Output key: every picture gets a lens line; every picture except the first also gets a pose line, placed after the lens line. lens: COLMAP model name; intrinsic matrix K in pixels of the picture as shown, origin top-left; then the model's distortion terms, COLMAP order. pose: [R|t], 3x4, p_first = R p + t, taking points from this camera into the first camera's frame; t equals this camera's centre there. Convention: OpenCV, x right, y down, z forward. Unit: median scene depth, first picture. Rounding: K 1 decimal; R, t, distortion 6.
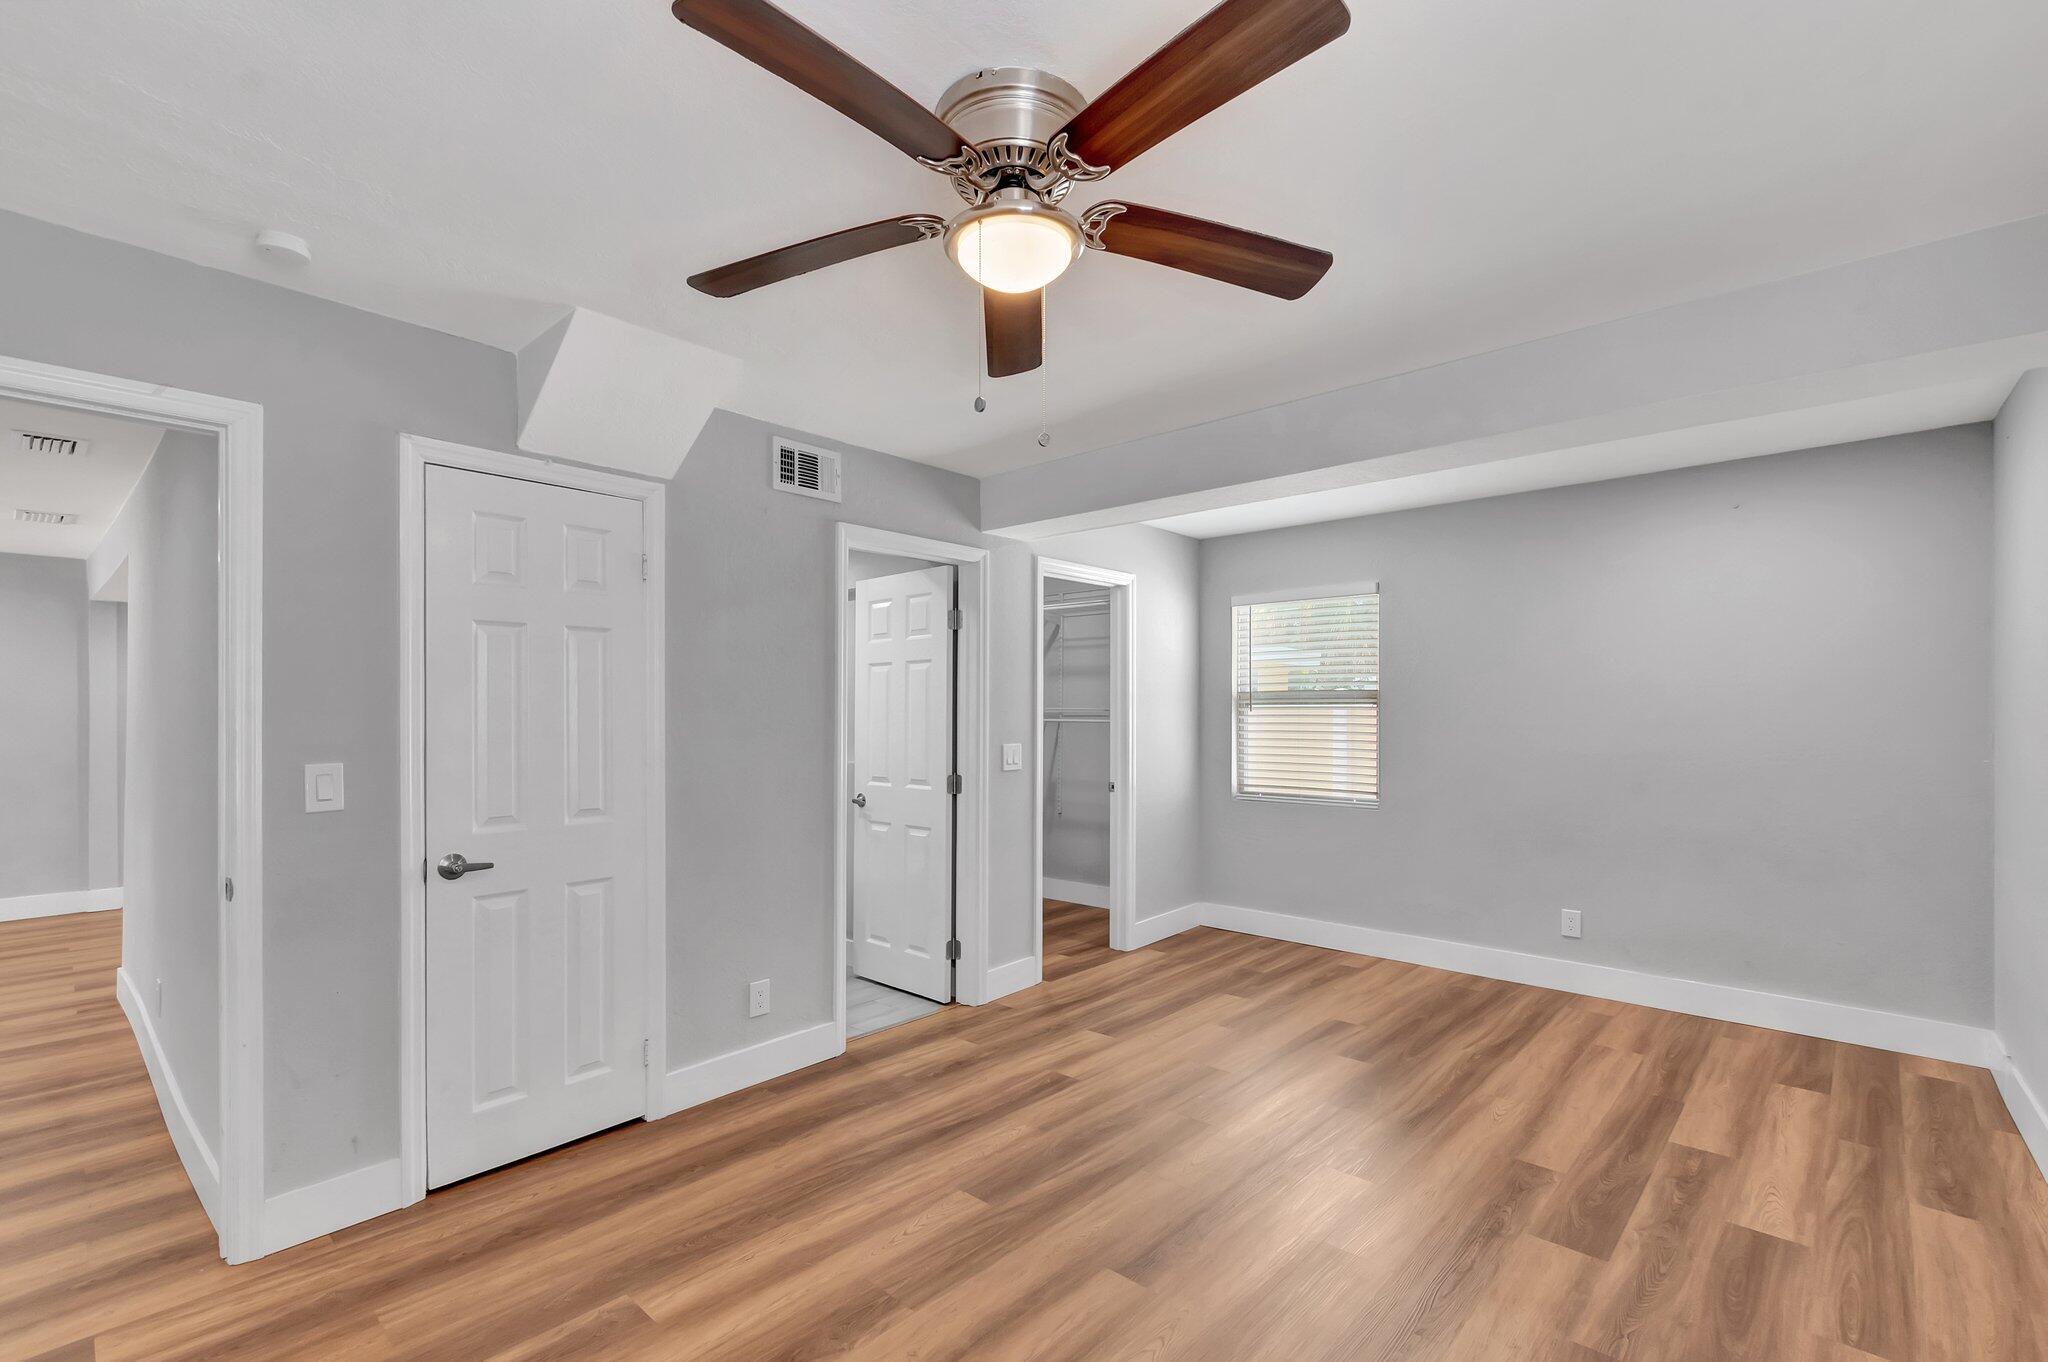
lens RADIAL K [[924.5, 0, 1035.8], [0, 924.5, 703.0], [0, 0, 1]] dist [-0.003356, -0.000821]
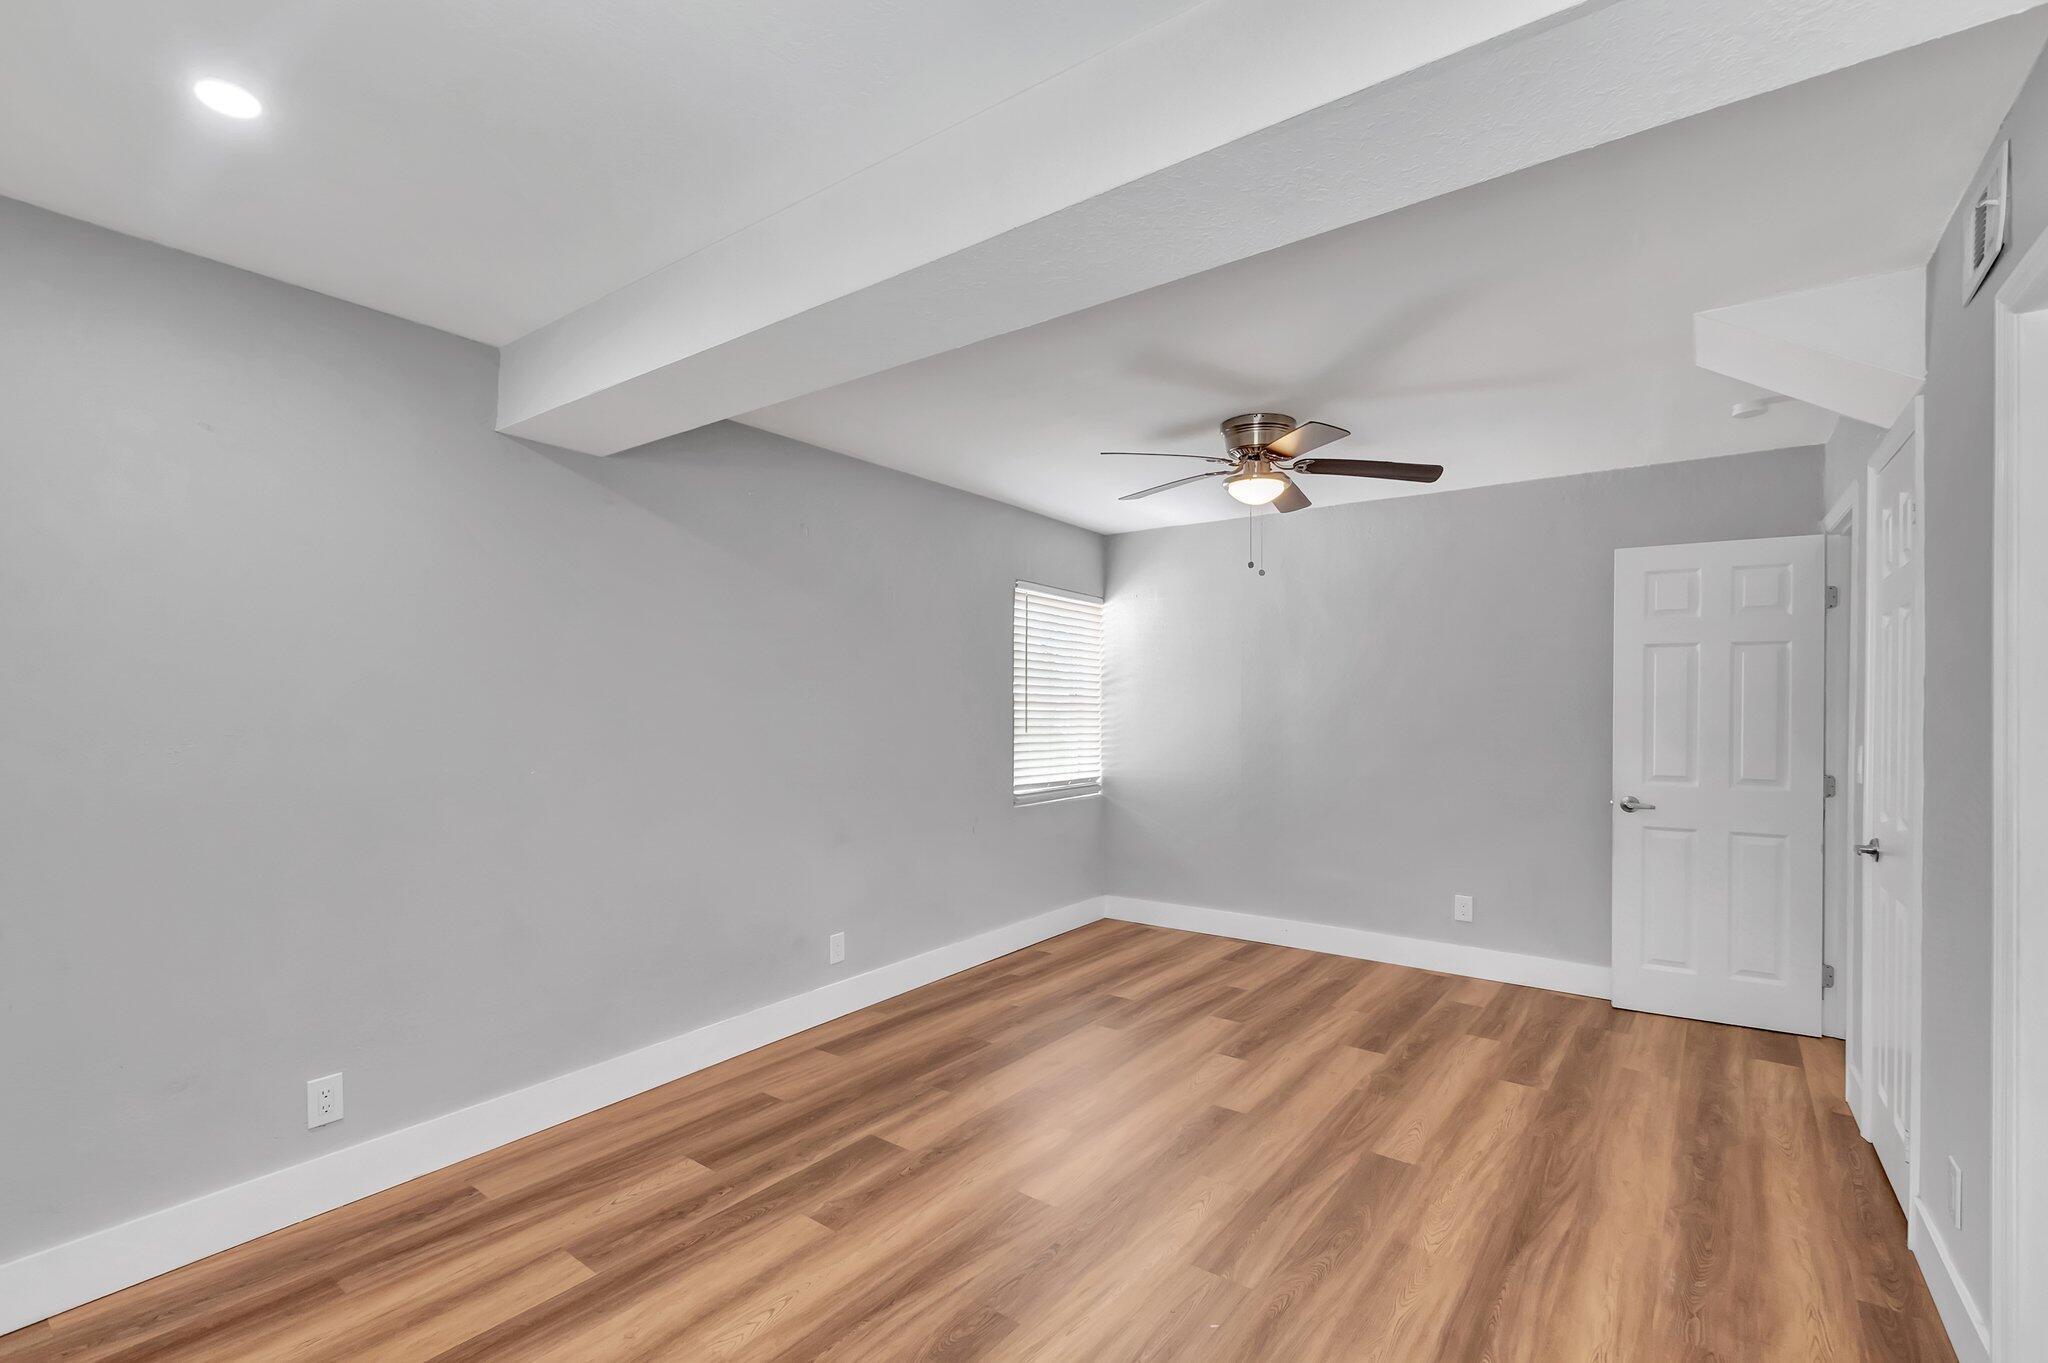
lens RADIAL K [[924.5, 0, 1035.8], [0, 924.5, 703.5], [0, 0, 1]] dist [-0.003356, -0.000821]
pose [[-0.995266, 0.000655, -0.097190, 0.457417], [0.001765, 0.999934, -0.011334, 0.016337], [0.097176, -0.011451, -0.995201, 2.056787]]
